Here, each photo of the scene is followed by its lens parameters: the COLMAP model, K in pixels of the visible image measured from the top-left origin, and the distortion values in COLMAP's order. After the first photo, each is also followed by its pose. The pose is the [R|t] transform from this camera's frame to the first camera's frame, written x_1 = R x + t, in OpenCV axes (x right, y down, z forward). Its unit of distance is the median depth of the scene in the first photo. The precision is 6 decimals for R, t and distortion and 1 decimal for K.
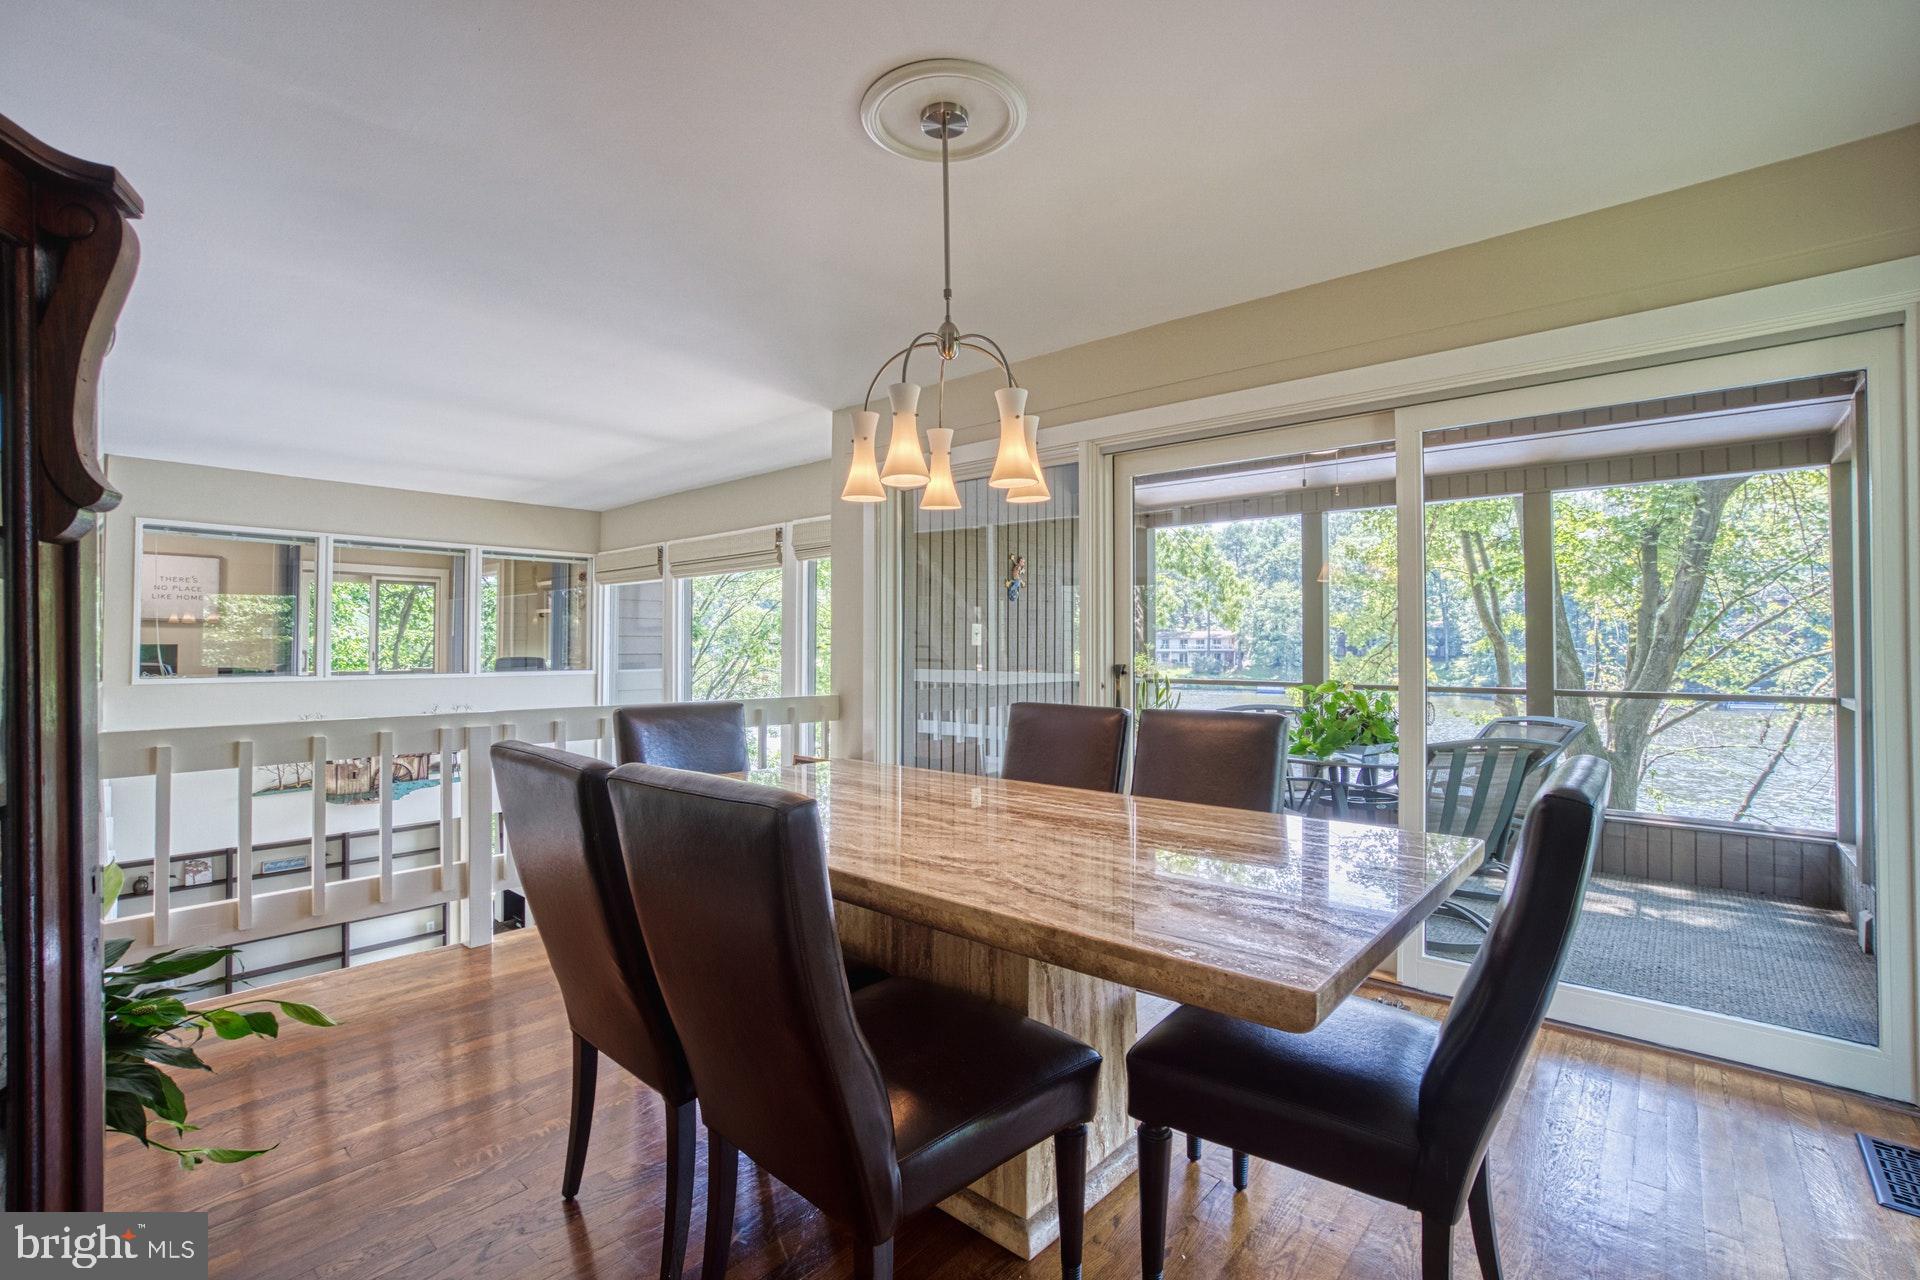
lens RADIAL K [[858.0, 0, 949.9], [0, 858.0, 636.8], [0, 0, 1]] dist [-0.003785, -0.000208]
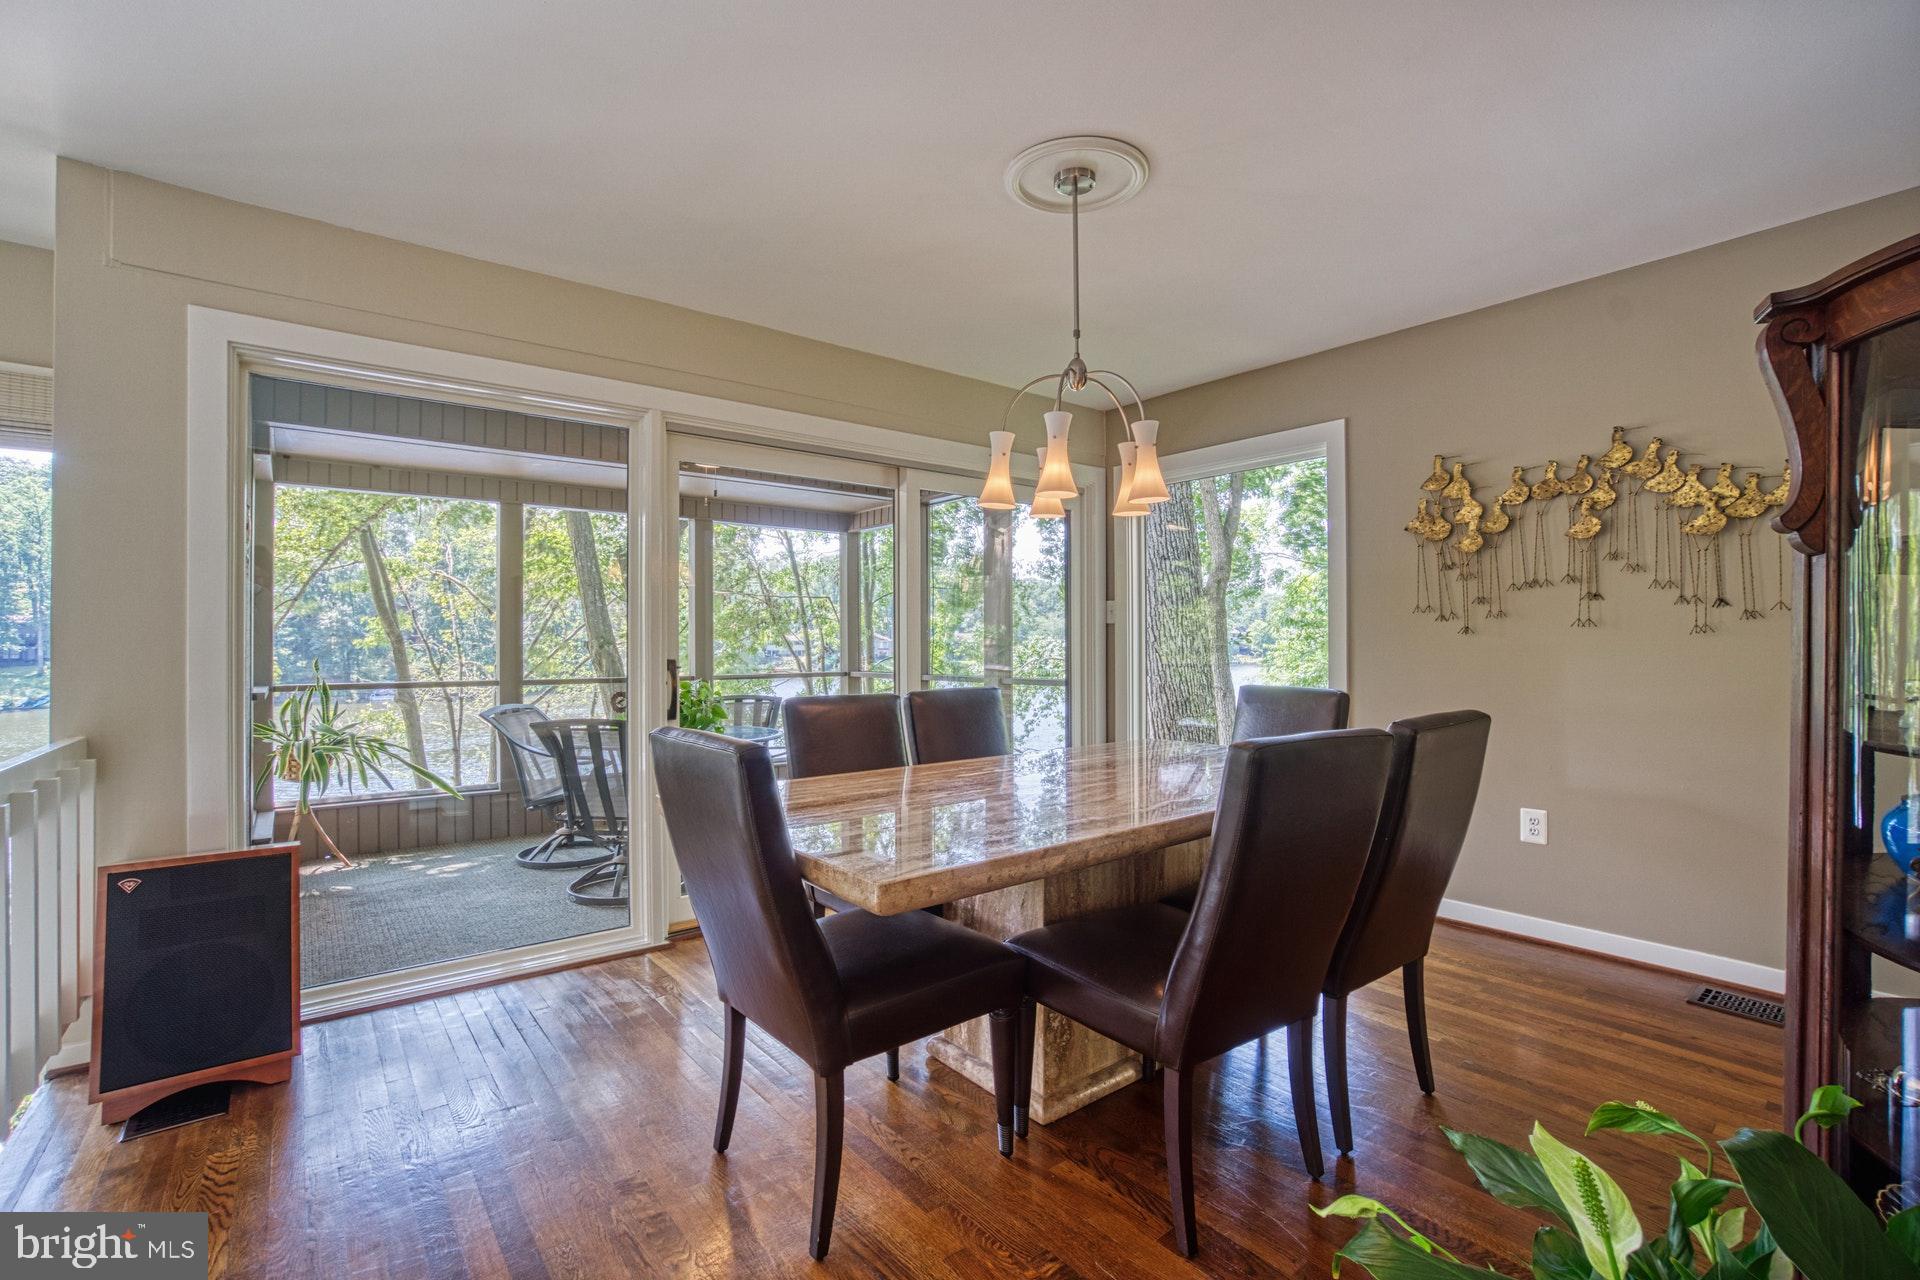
lens RADIAL K [[858.0, 0, 949.9], [0, 858.0, 636.8], [0, 0, 1]] dist [-0.003785, -0.000208]
pose [[0.199431, 0.009160, 0.979869, -0.857111], [-0.007831, 0.999939, -0.007753, 0.017820], [-0.979880, -0.006128, 0.199491, 0.680226]]
